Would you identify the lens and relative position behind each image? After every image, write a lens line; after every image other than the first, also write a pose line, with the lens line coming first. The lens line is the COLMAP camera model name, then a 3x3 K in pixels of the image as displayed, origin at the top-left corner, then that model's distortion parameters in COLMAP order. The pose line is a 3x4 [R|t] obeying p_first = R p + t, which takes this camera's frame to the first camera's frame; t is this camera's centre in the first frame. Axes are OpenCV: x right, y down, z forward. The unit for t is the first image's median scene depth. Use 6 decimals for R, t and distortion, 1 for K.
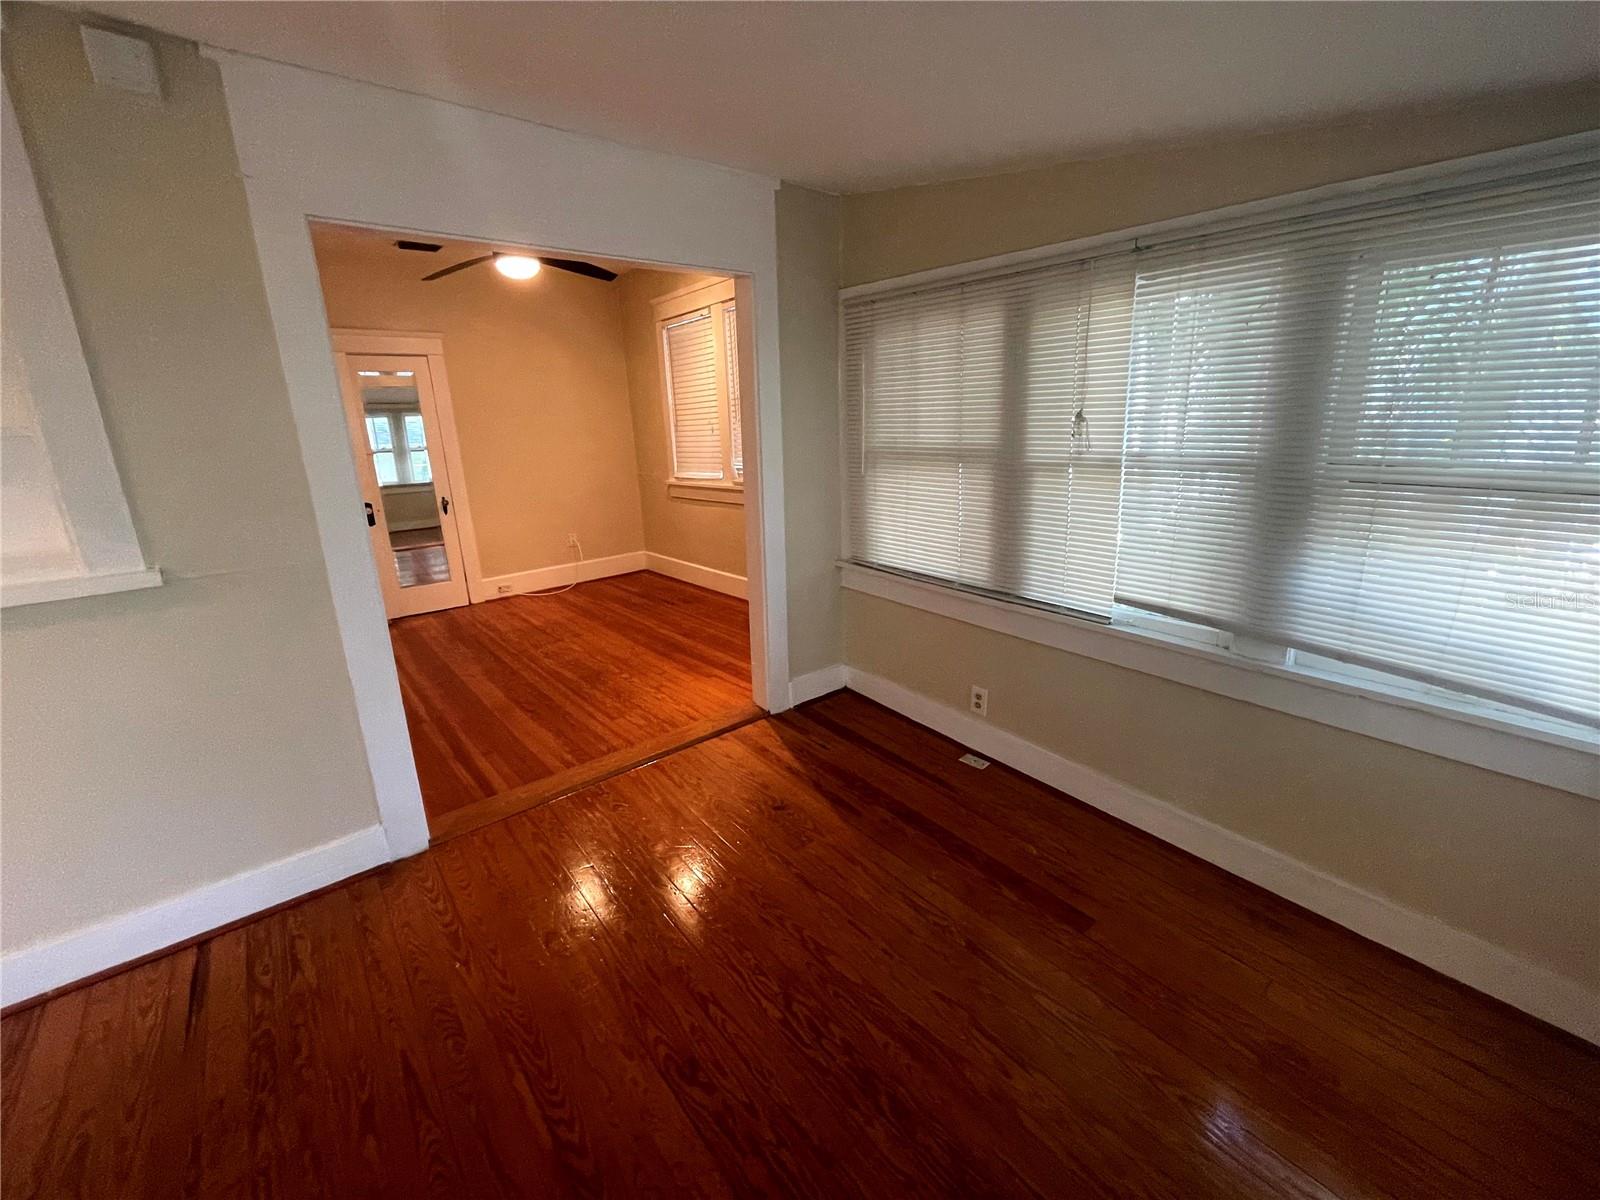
lens RADIAL K [[651.7, 0, 801.1], [0, 651.7, 594.4], [0, 0, 1]] dist [-0.003301, 0.000164]
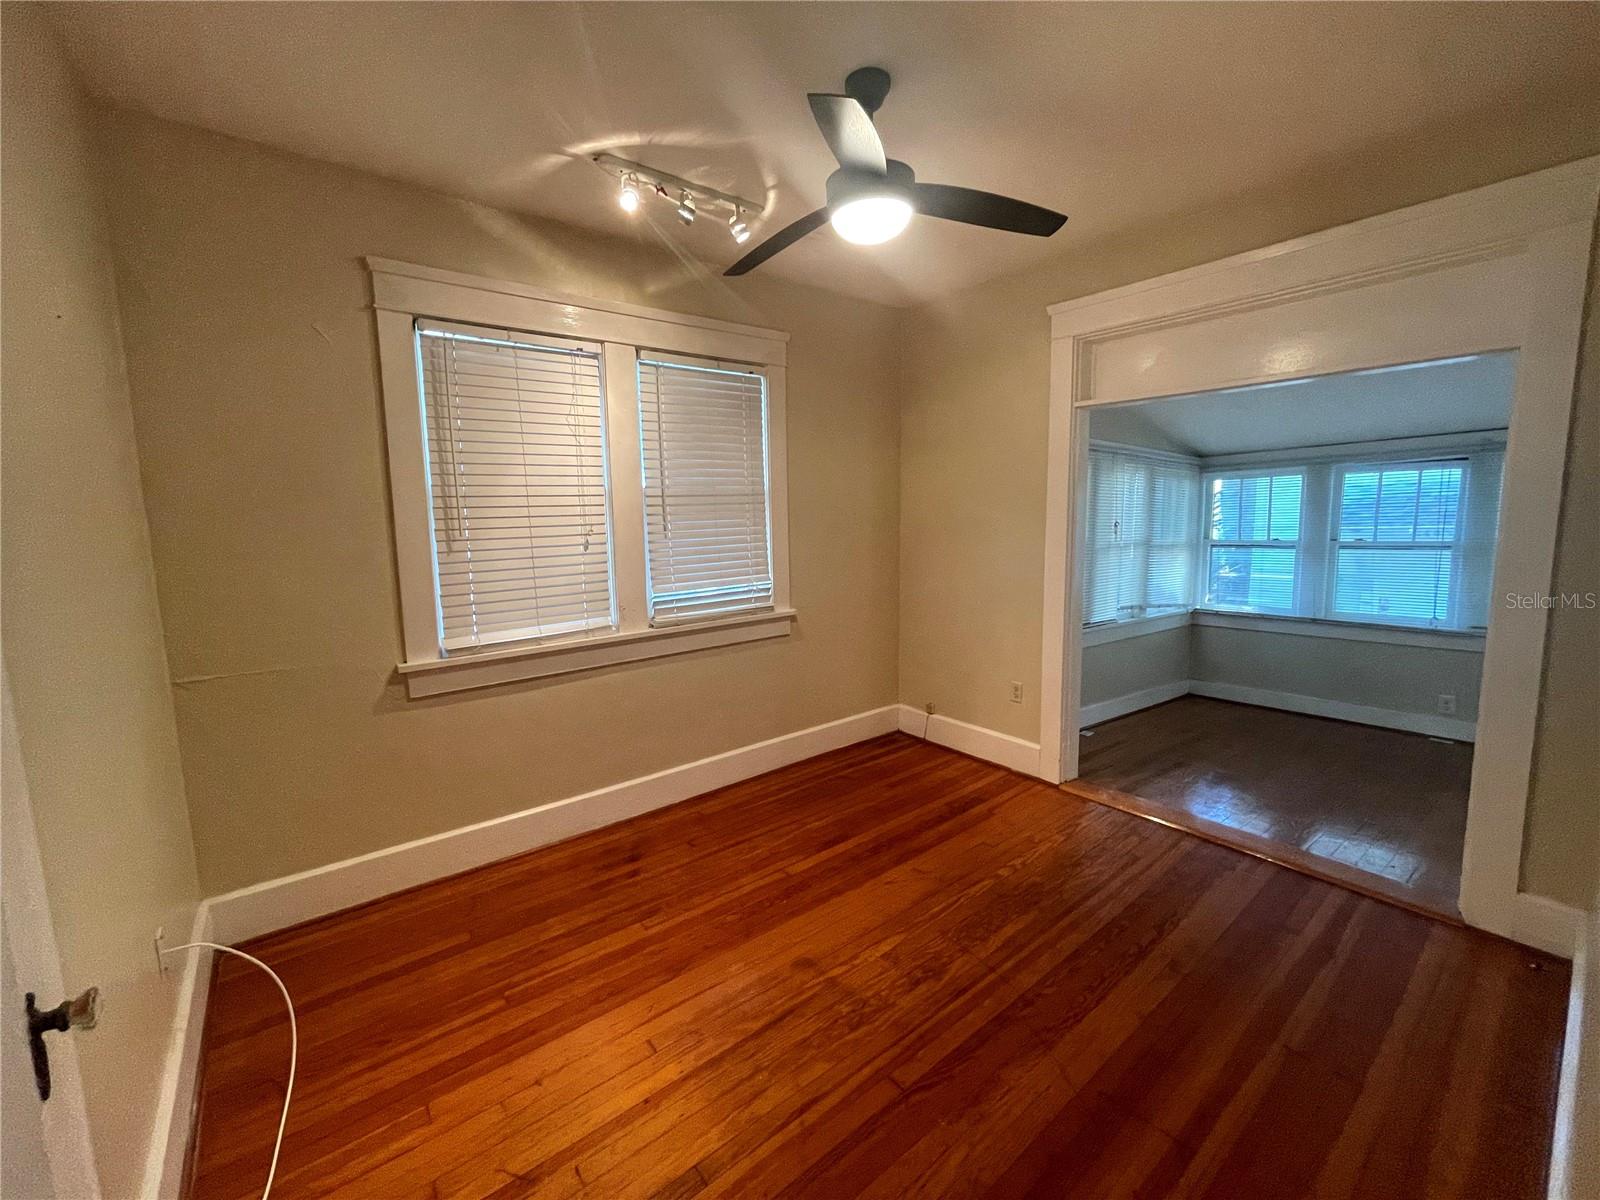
lens RADIAL K [[651.7, 0, 804.4], [0, 651.7, 591.2], [0, 0, 1]] dist [-0.003301, 0.000164]
pose [[0.022642, -0.084595, 0.996158, -1.117658], [0.268872, 0.960218, 0.075431, -0.328301], [-0.962910, 0.266131, 0.044487, 1.282445]]
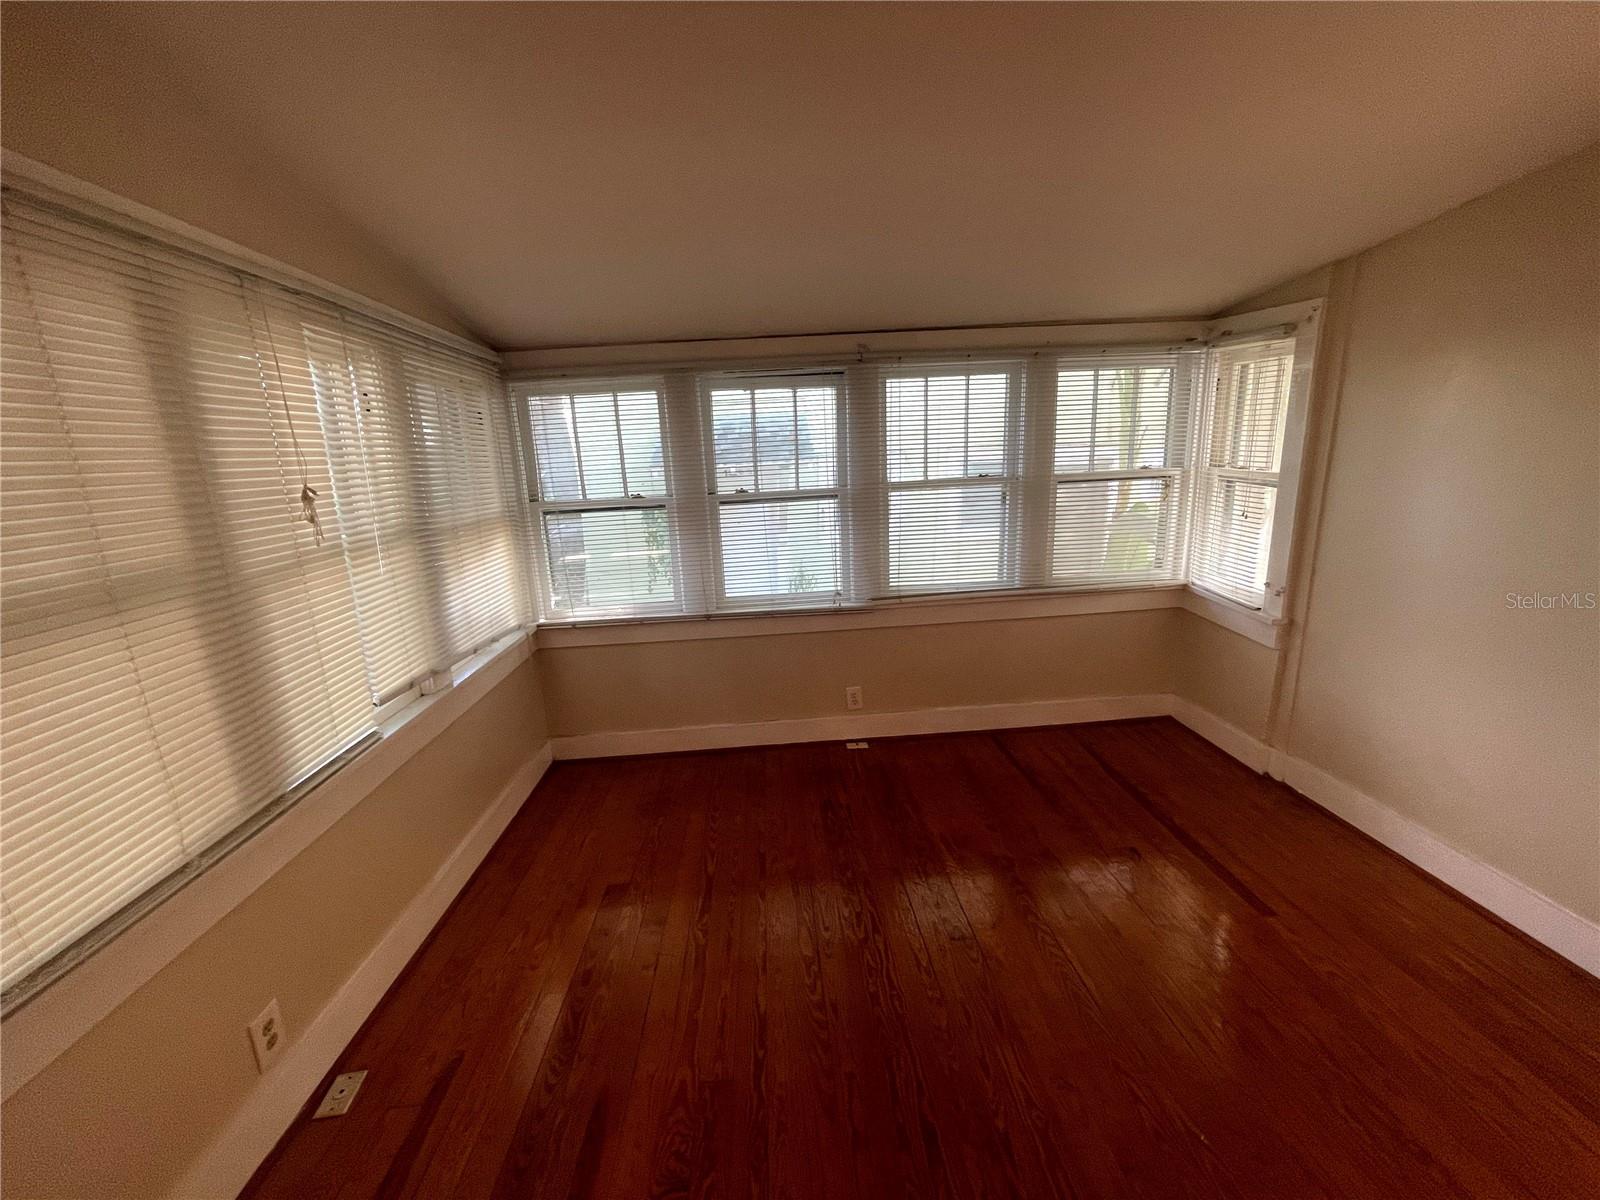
lens RADIAL K [[651.7, 0, 805.1], [0, 651.7, 600.0], [0, 0, 1]] dist [-0.003301, 0.000164]
pose [[-0.807134, -0.083589, 0.584421, -0.301934], [0.205092, 0.888570, 0.410341, -0.235110], [-0.553600, 0.451060, -0.700052, 0.837060]]
